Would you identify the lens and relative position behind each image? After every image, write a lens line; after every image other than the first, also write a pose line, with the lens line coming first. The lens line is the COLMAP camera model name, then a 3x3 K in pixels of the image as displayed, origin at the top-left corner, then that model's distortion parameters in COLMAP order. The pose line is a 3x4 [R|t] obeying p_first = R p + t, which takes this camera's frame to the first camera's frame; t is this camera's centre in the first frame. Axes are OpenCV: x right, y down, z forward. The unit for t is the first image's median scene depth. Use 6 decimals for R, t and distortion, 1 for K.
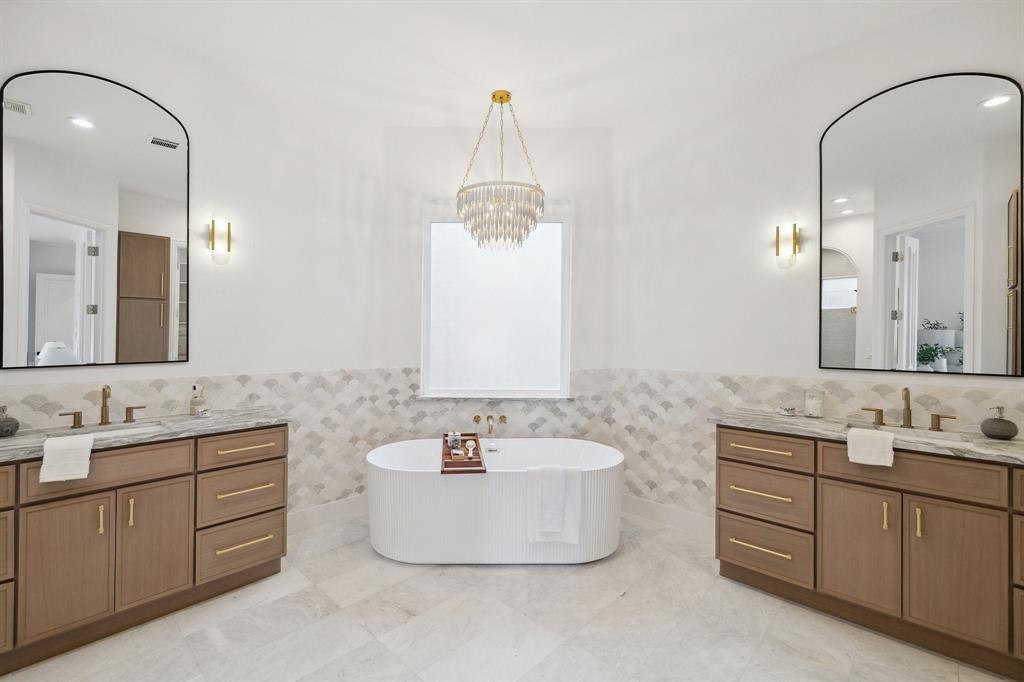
lens RADIAL K [[438.4, 0, 507.5], [0, 438.4, 333.2], [0, 0, 1]] dist [-0.002617, 0.000286]
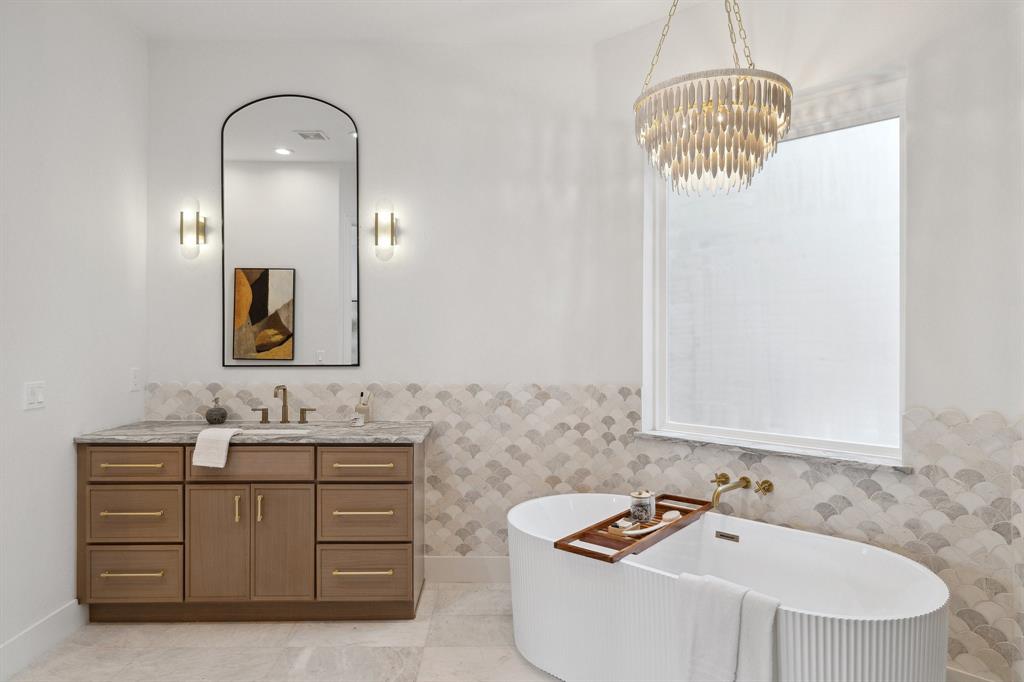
lens RADIAL K [[619.1, 0, 512.0], [0, 619.1, 334.2], [0, 0, 1]] dist [-0.003279, 0.000809]
pose [[0.716822, -0.003242, -0.697249, 0.350008], [-0.000370, 0.999987, -0.005030, 0.001626], [0.697256, 0.003864, 0.716812, 0.214068]]
